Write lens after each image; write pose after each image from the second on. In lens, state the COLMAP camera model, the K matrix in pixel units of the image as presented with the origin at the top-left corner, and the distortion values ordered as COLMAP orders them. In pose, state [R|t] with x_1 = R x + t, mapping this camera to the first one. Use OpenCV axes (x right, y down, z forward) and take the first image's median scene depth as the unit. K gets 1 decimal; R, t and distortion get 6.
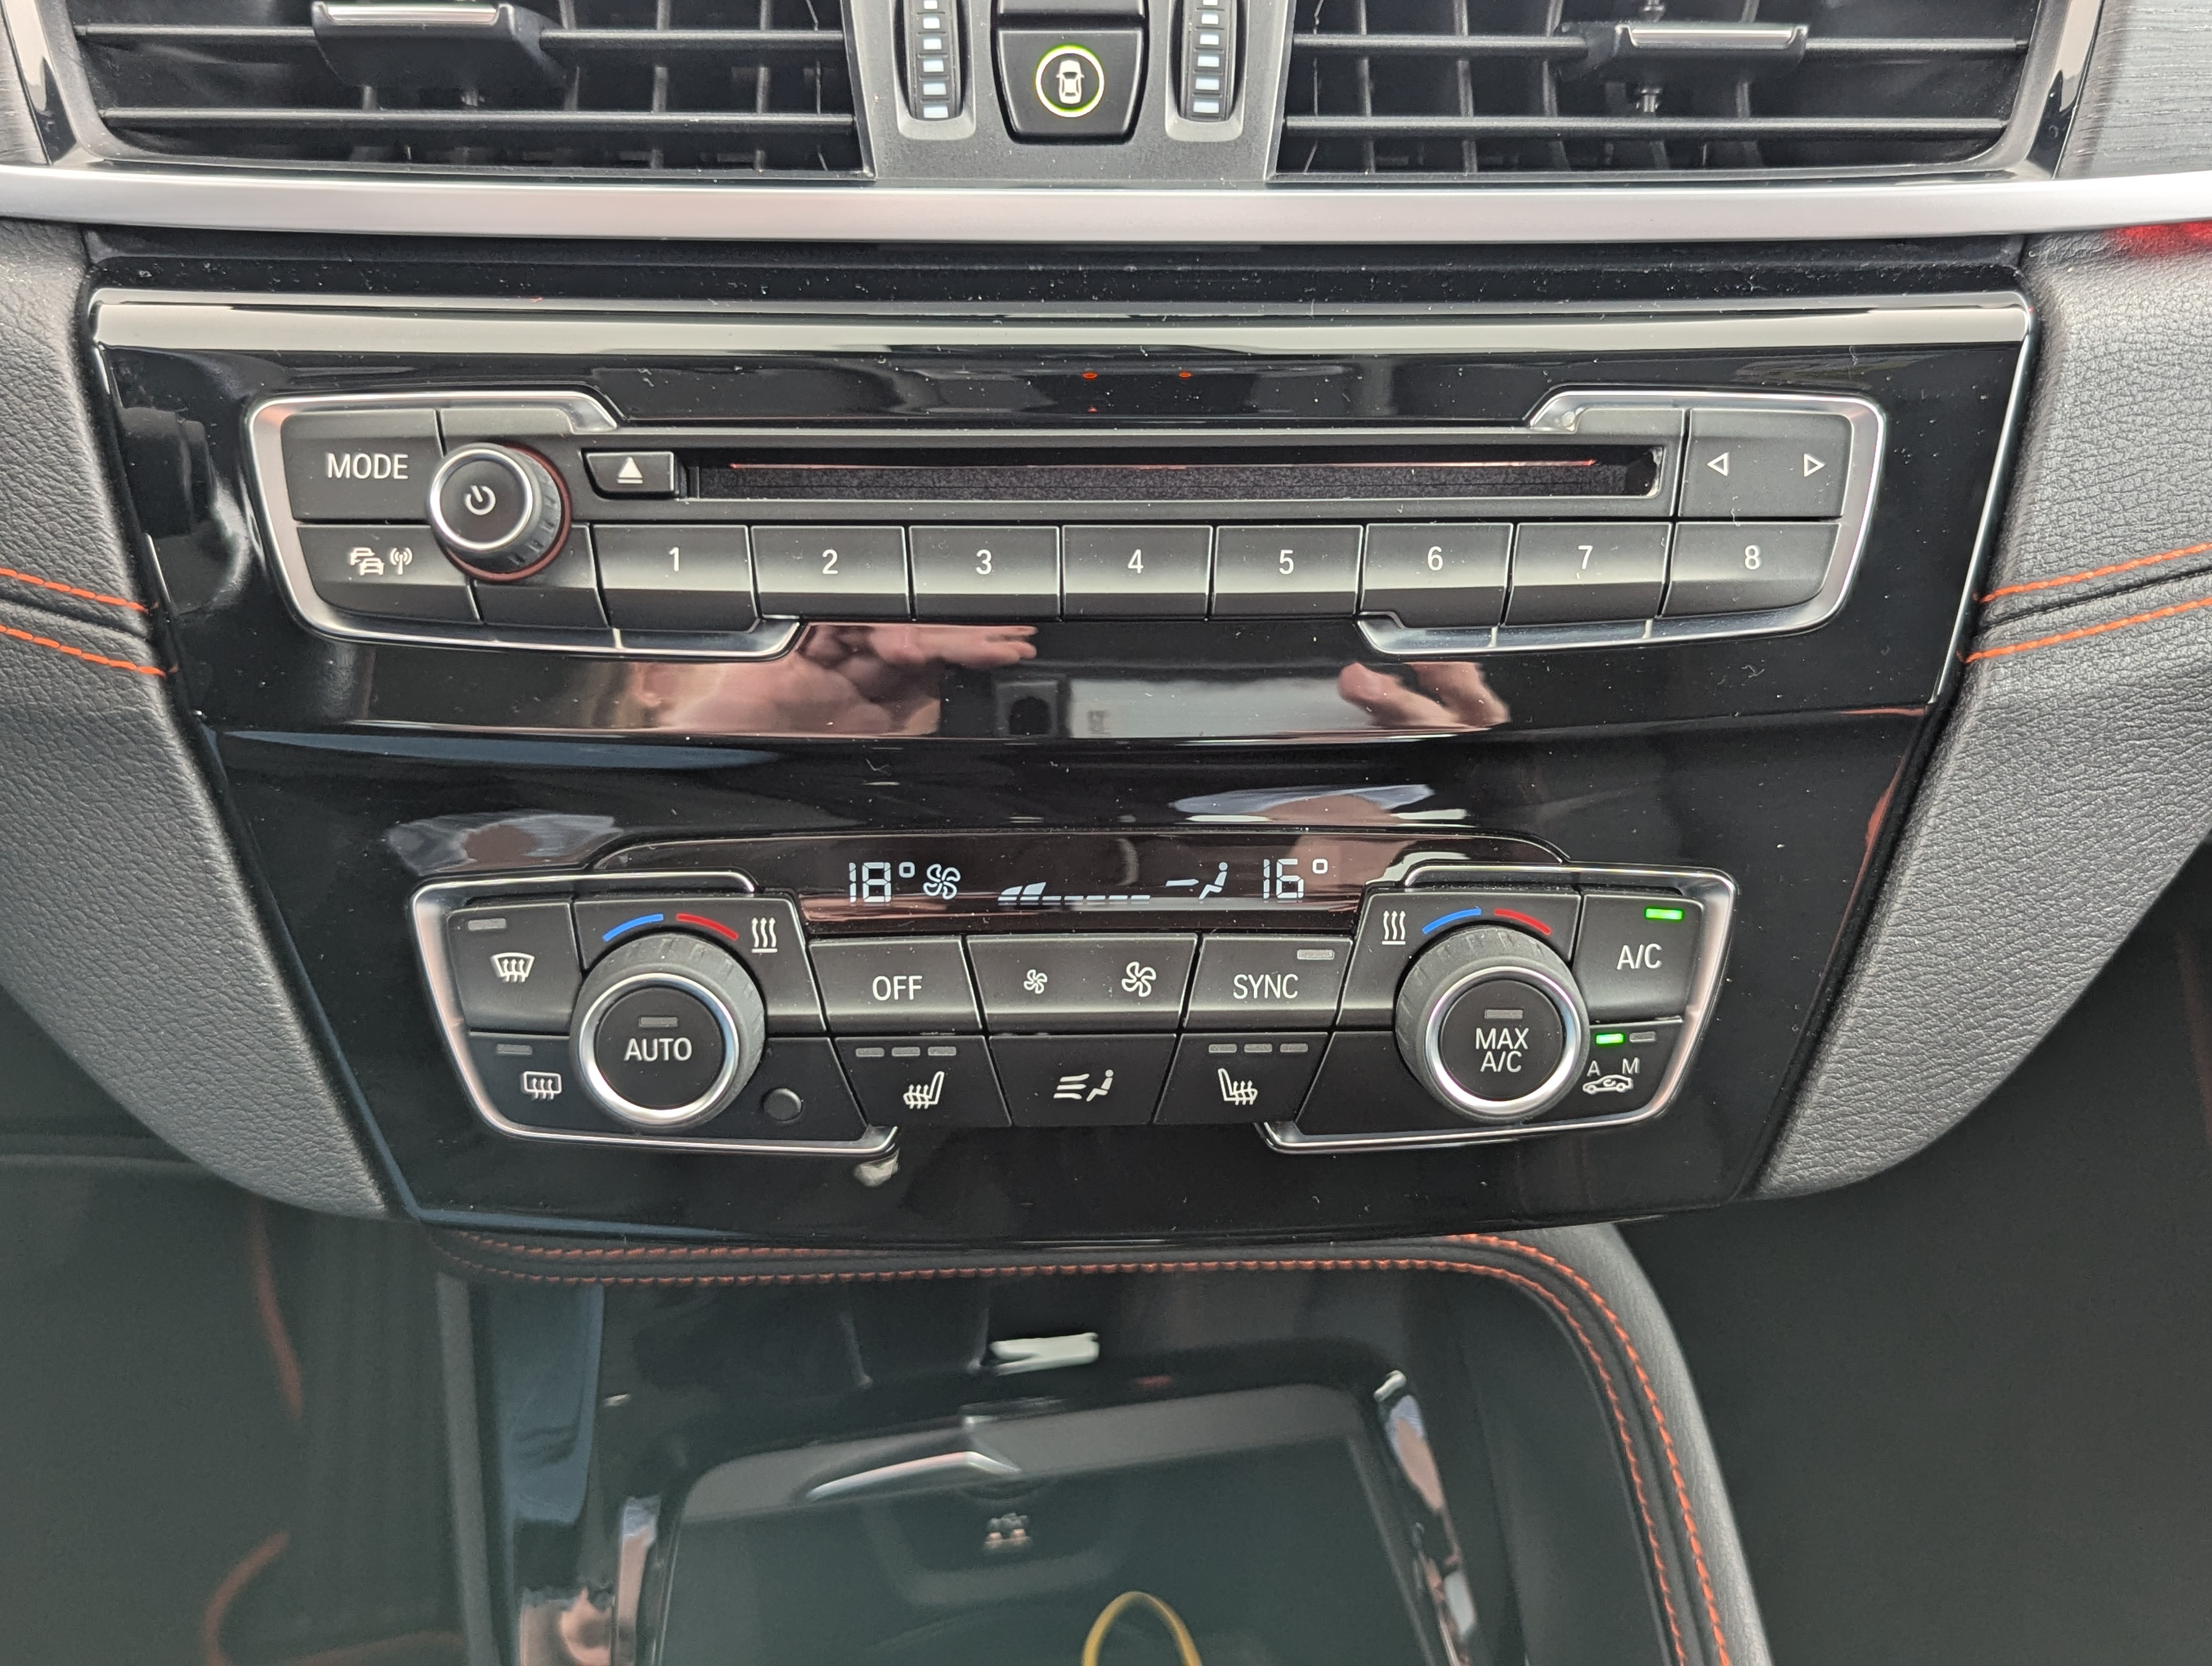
lens RADIAL K [[2406.0, 0, 1113.4], [0, 2406.0, 822.9], [0, 0, 1]] dist [-0.001519, 0.000000]
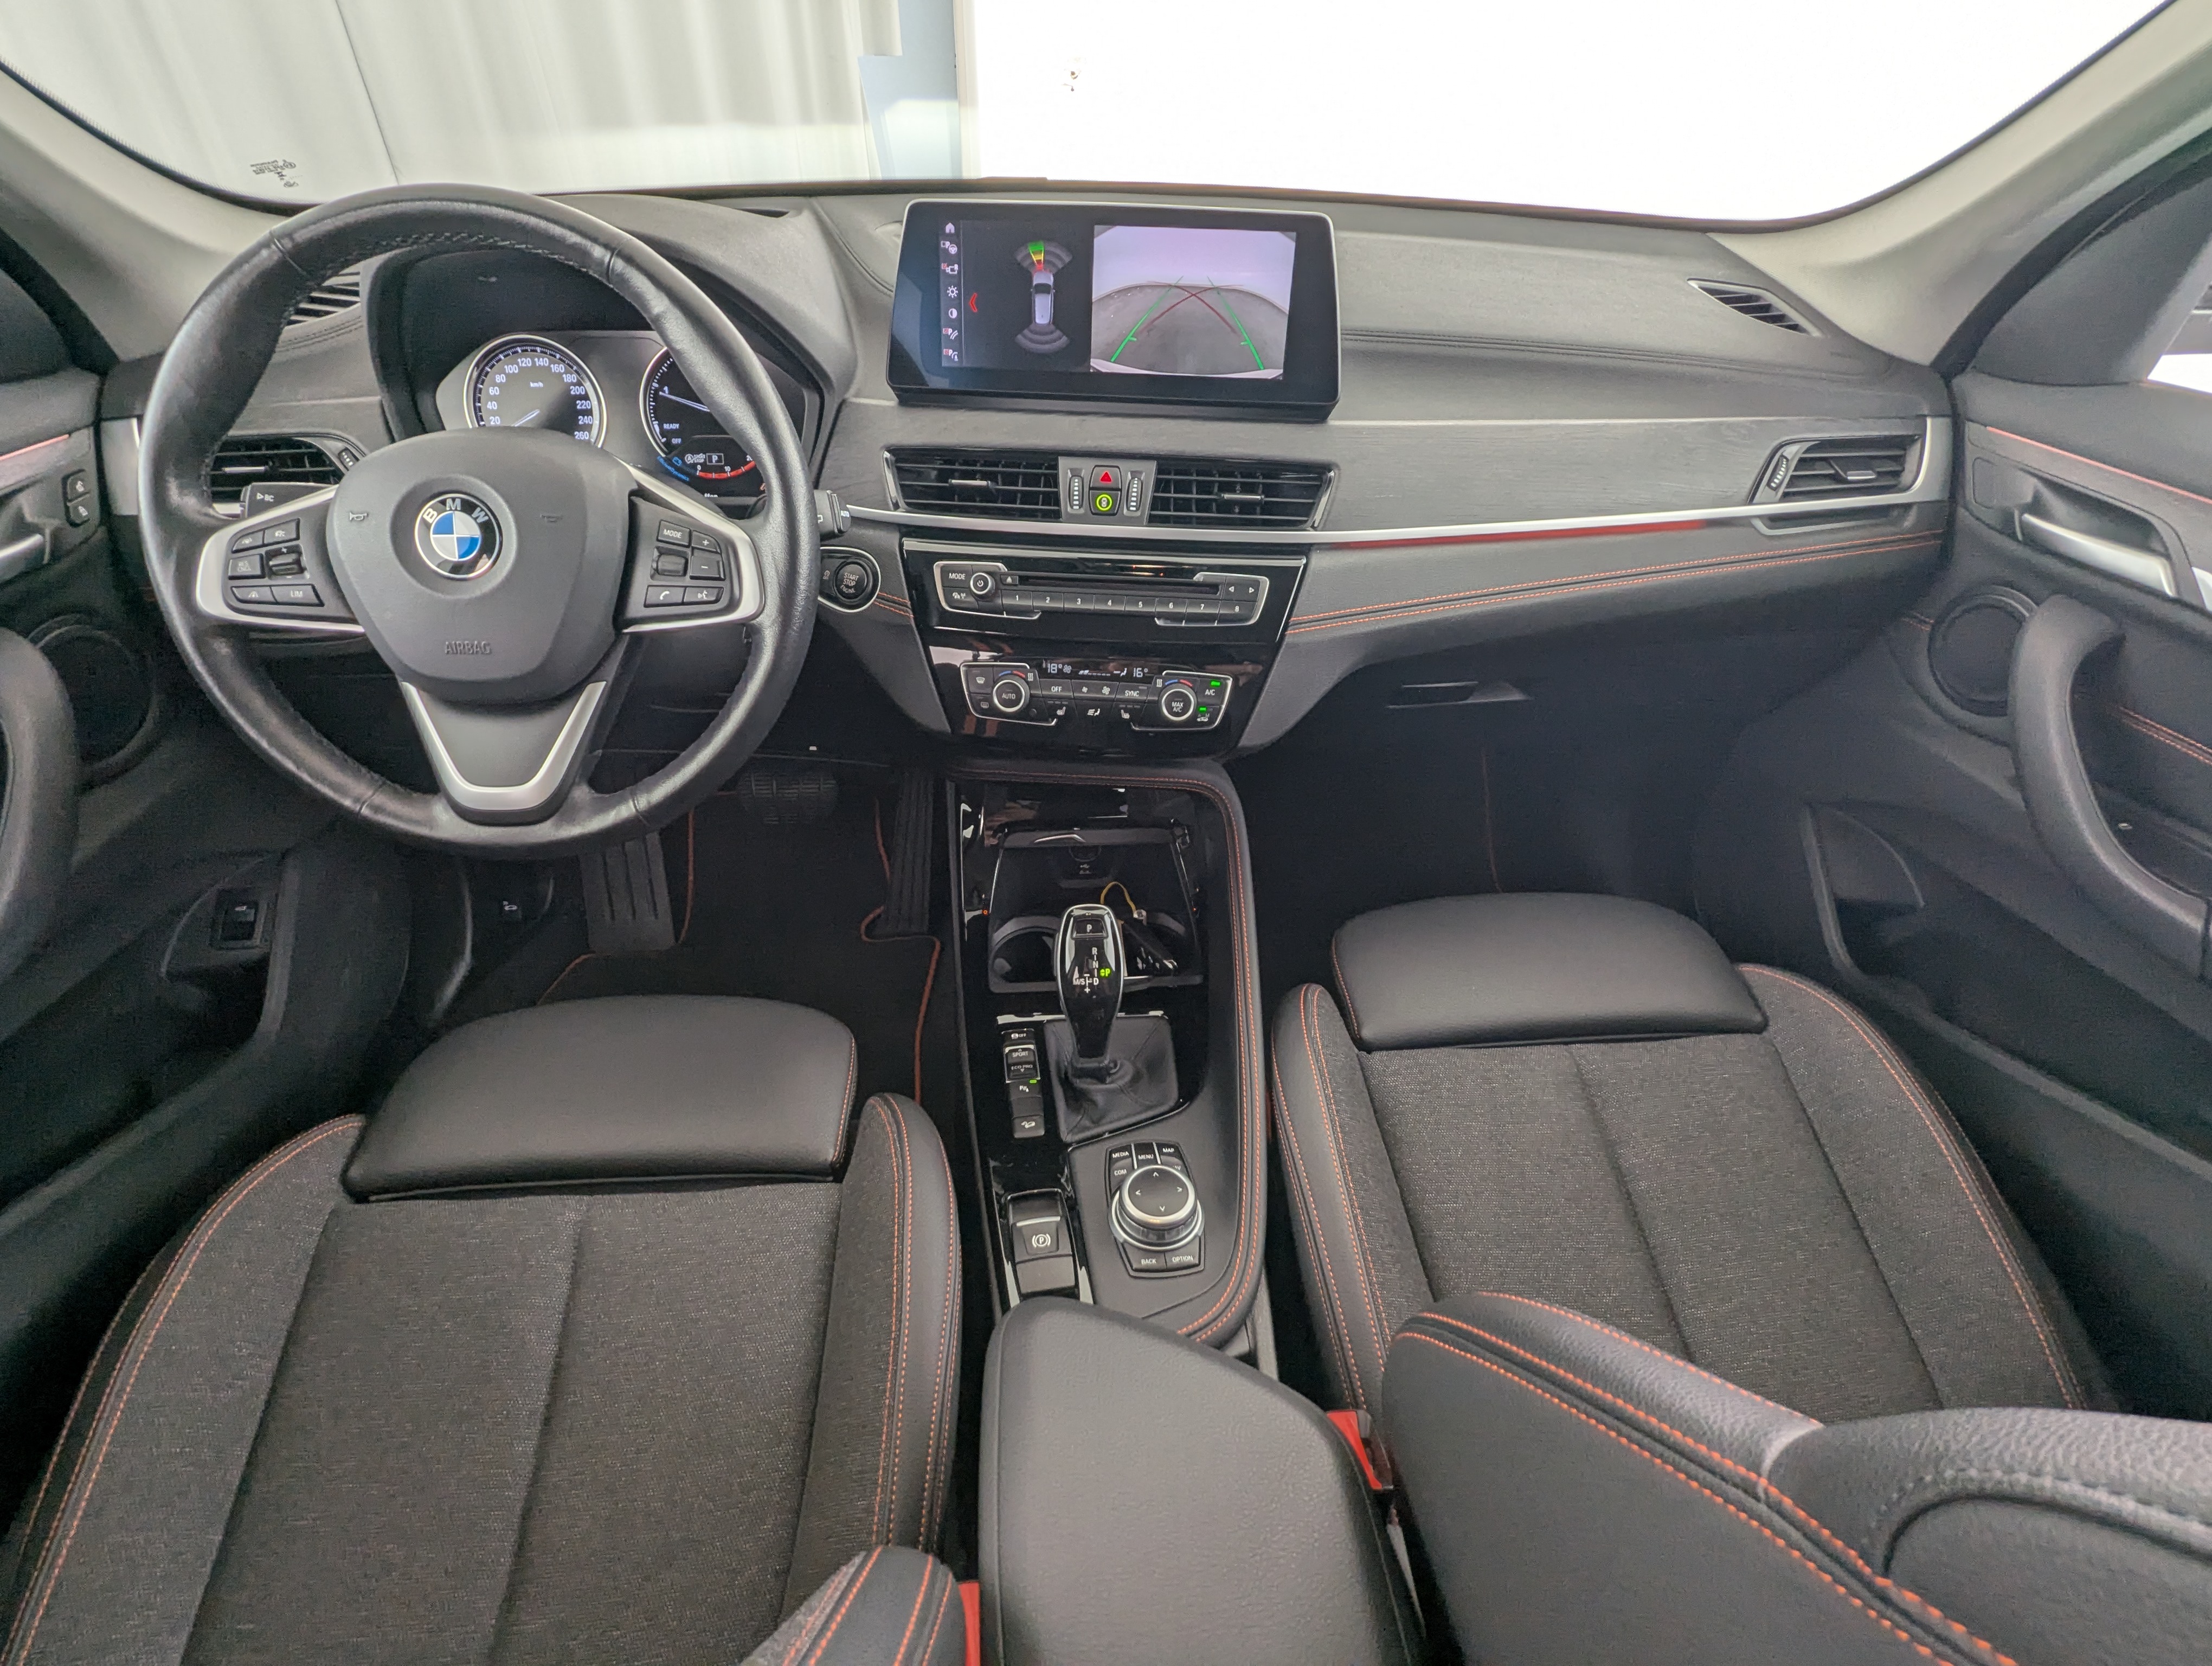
lens RADIAL K [[1037.8, 0, 1102.8], [0, 1037.8, 829.7], [0, 0, 1]] dist [0.001740, 0.001315]
pose [[0.994744, 0.063800, -0.080087, 0.184600], [-0.059801, 0.996887, 0.051377, 0.231900], [0.083116, -0.046318, 0.995463, -1.072727]]
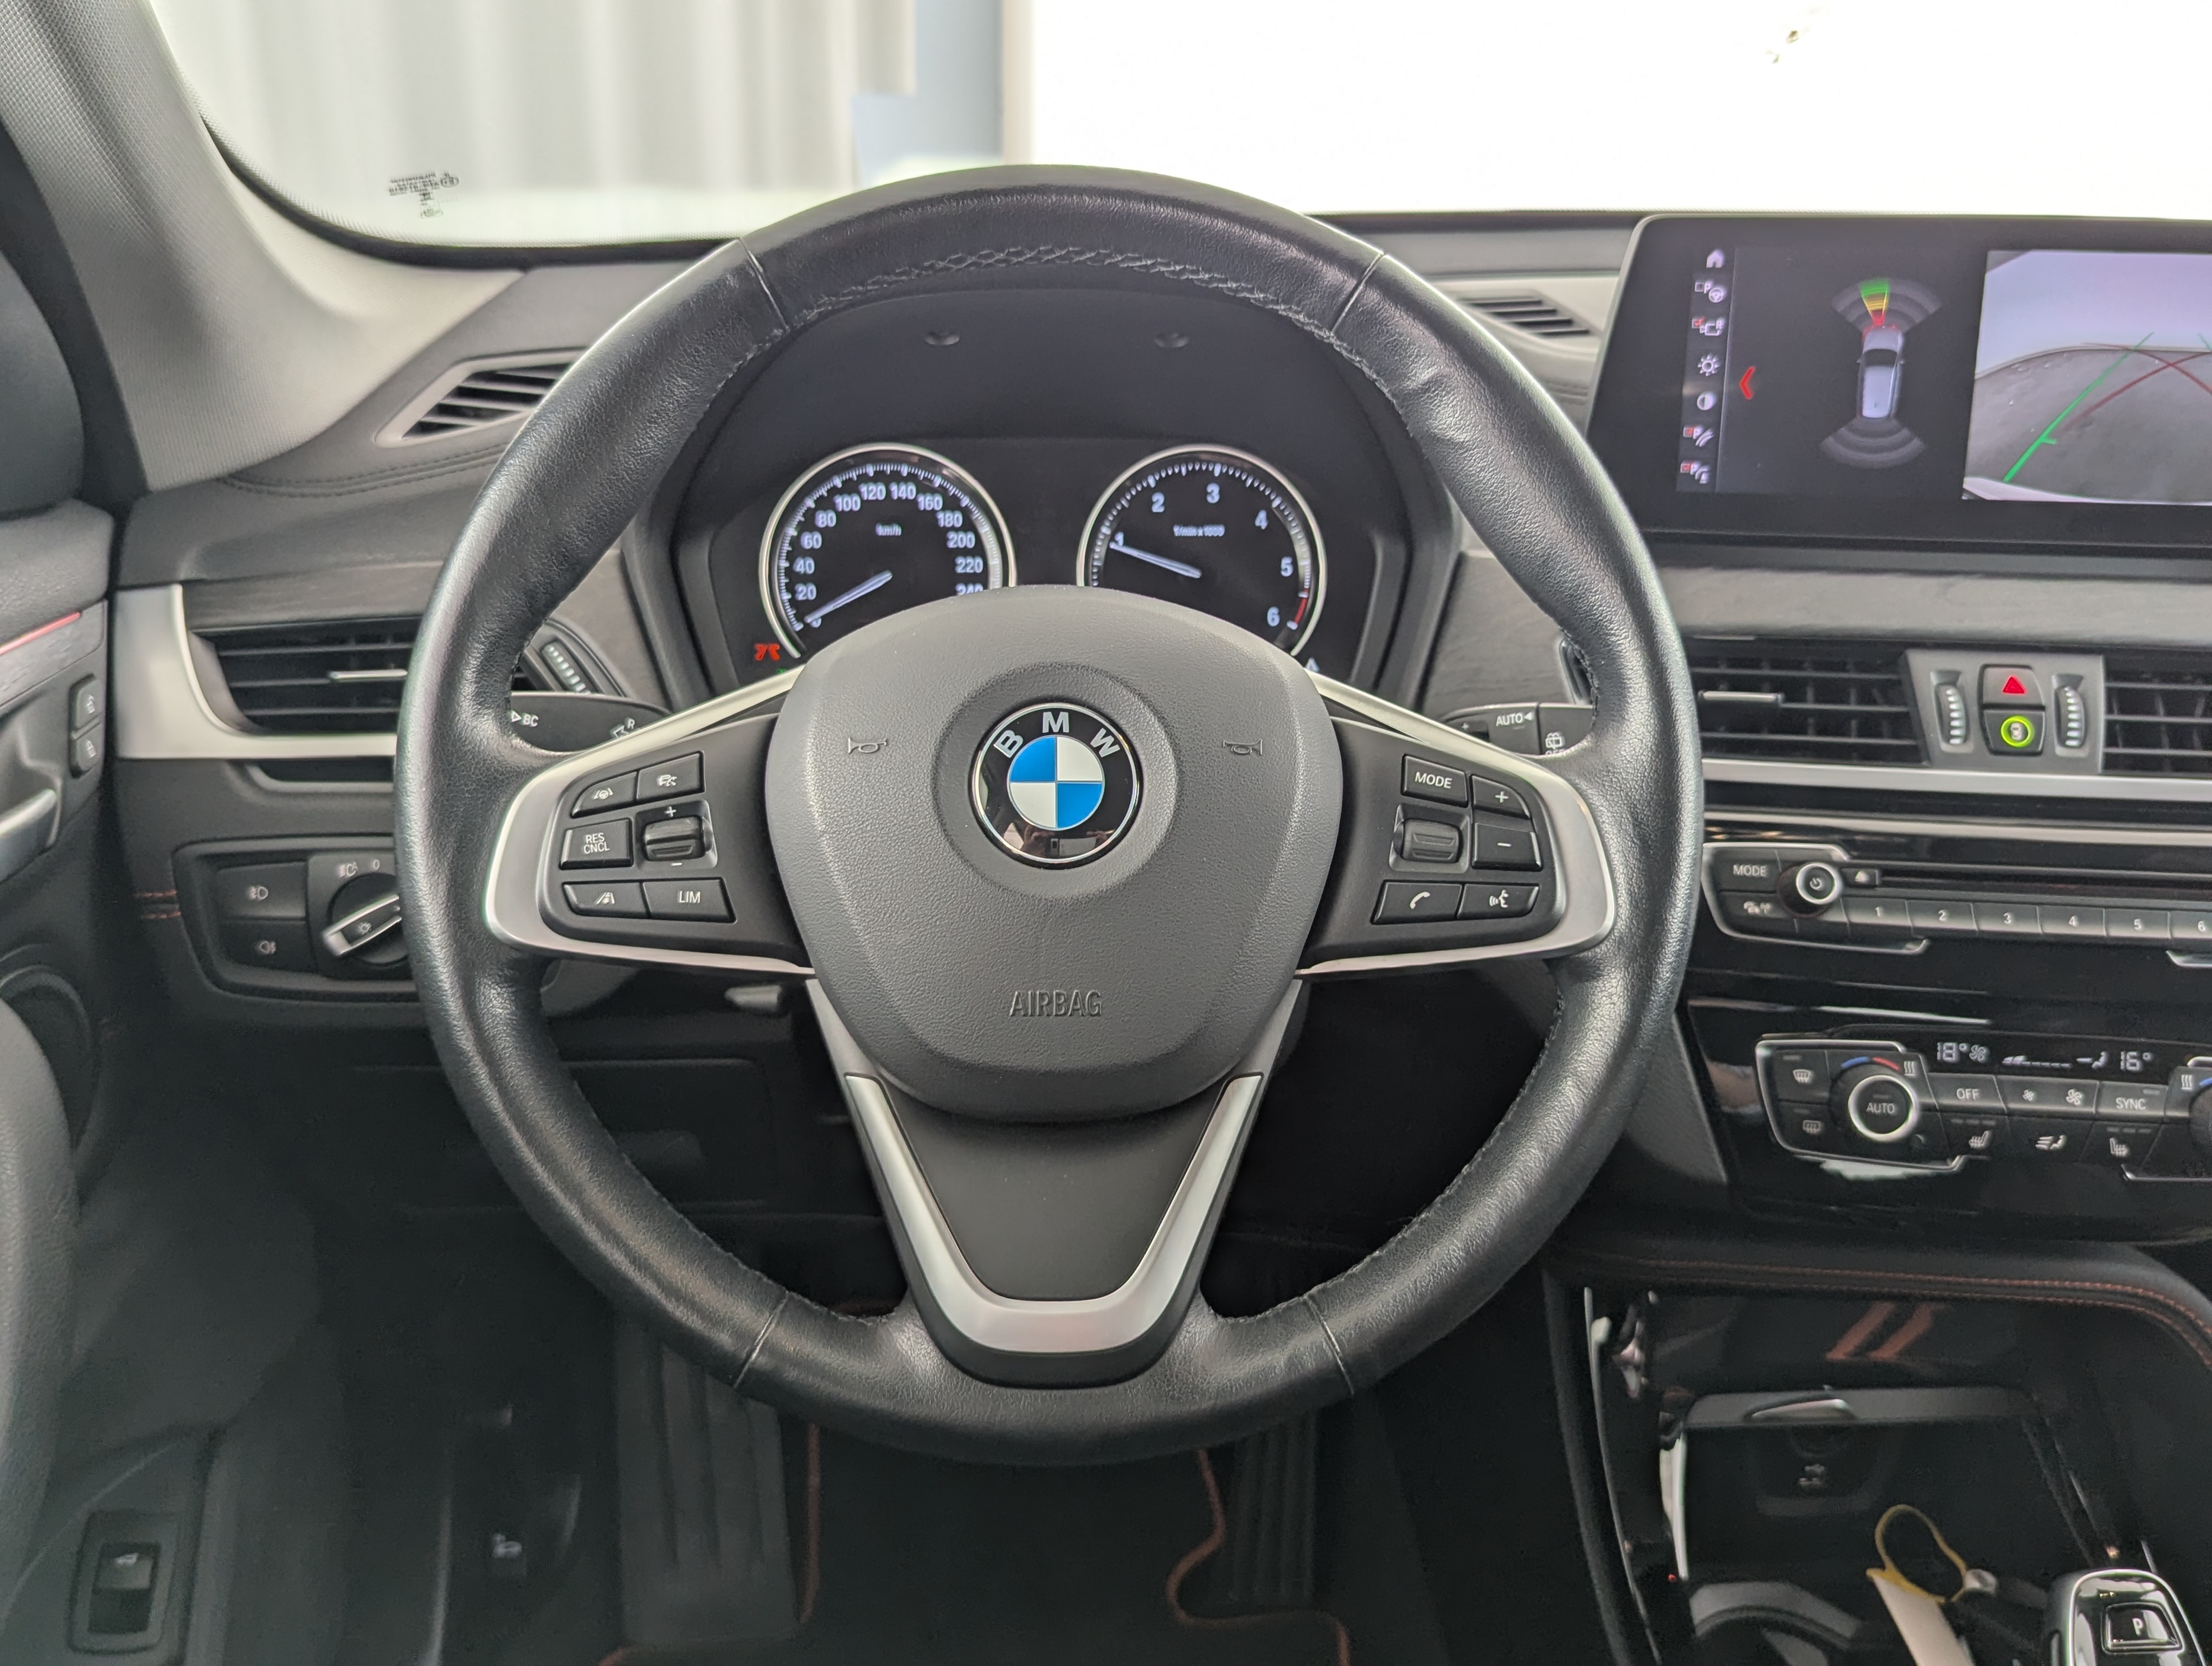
lens RADIAL K [[1899.0, 0, 1106.3], [0, 1899.0, 839.4], [0, 0, 1]] dist [0.033421, -0.008627]
pose [[0.992973, 0.039452, -0.111575, -0.715277], [-0.063020, 0.974277, -0.216362, 0.277756], [0.100169, 0.221873, 0.969917, -0.953274]]
